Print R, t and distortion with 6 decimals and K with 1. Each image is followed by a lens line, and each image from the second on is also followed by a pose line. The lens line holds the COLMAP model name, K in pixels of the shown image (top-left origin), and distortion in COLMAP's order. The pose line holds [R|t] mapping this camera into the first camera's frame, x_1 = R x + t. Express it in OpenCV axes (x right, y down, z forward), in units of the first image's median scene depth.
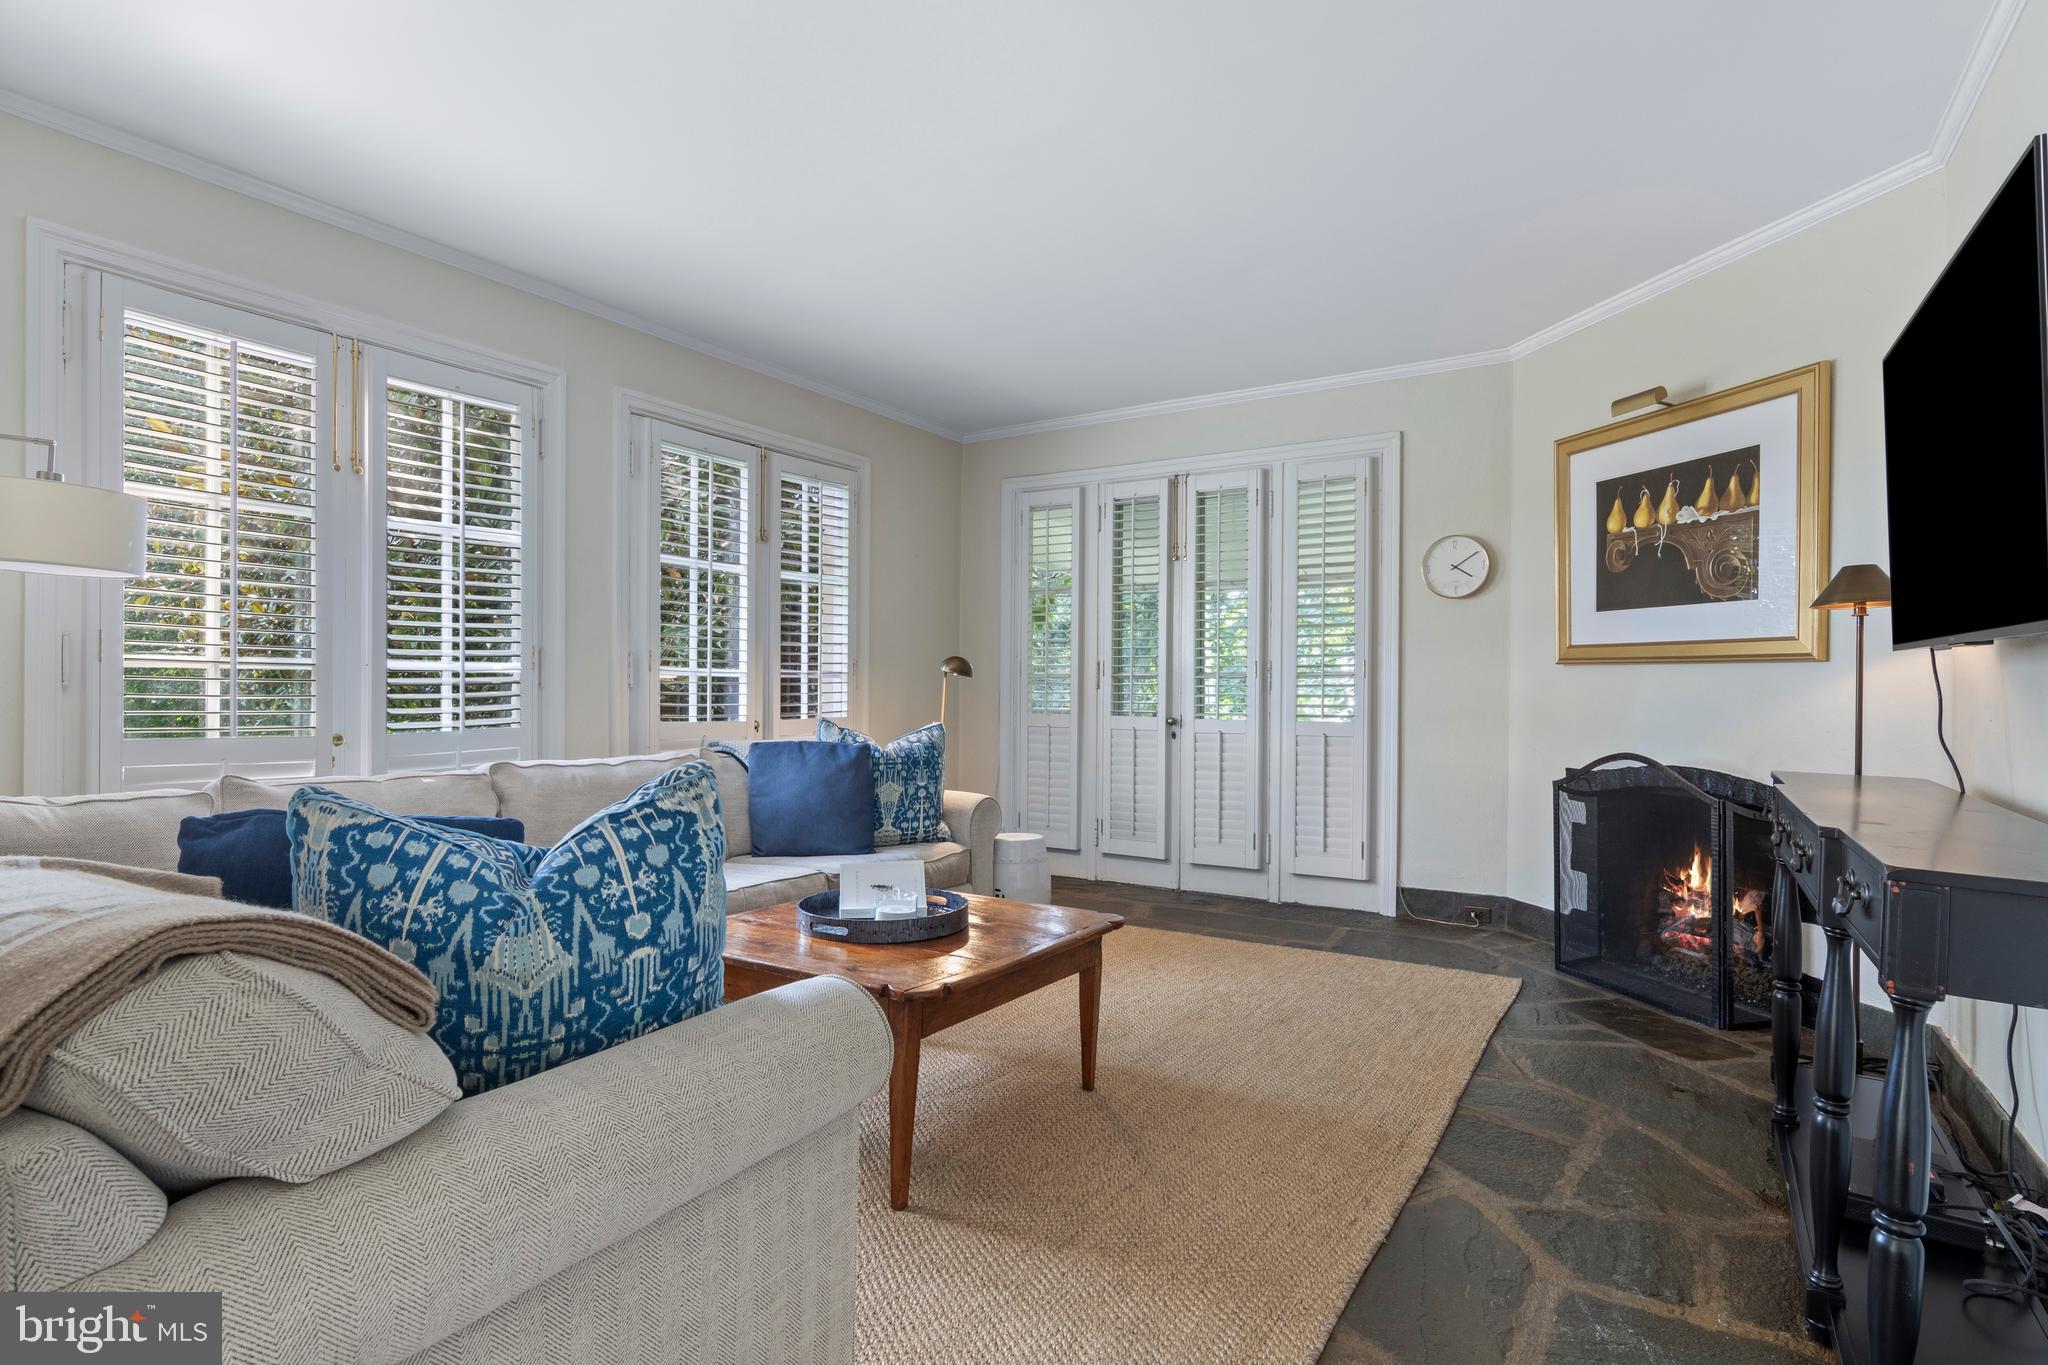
lens RADIAL K [[1034.2, 0, 1024.0], [0, 1034.2, 682.5], [0, 0, 1]] dist [0.005470, -0.001304]
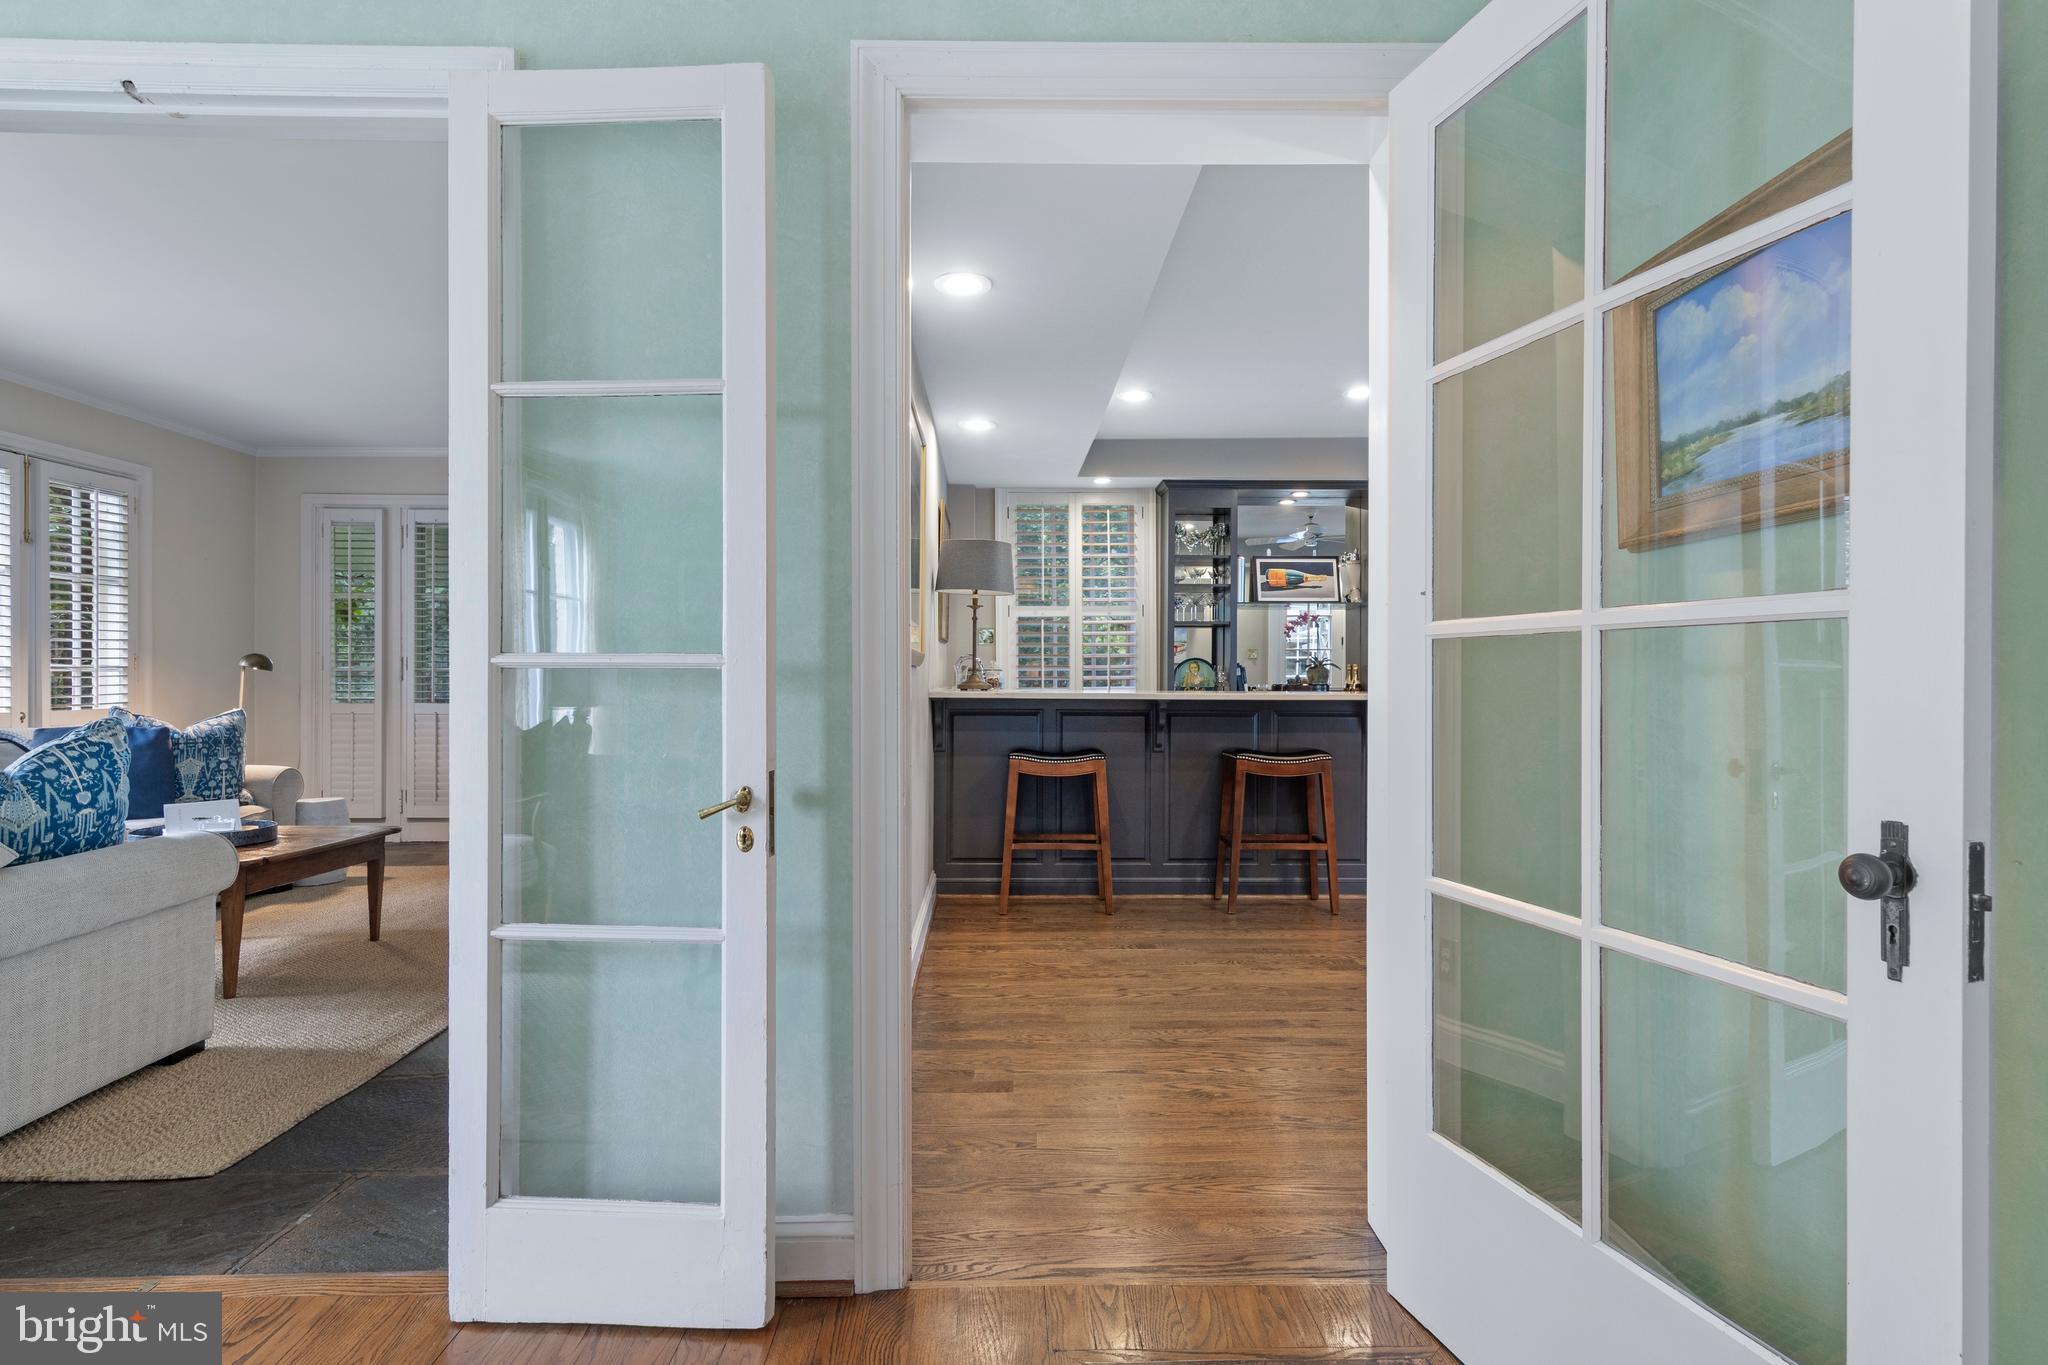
lens RADIAL K [[1034.2, 0, 1024.0], [0, 1034.2, 682.5], [0, 0, 1]] dist [0.005470, -0.001304]
pose [[0.831944, -0.006890, 0.554816, 0.009443], [0.002702, 0.999961, 0.008368, 0.000423], [-0.554852, -0.005463, 0.831931, -0.595685]]
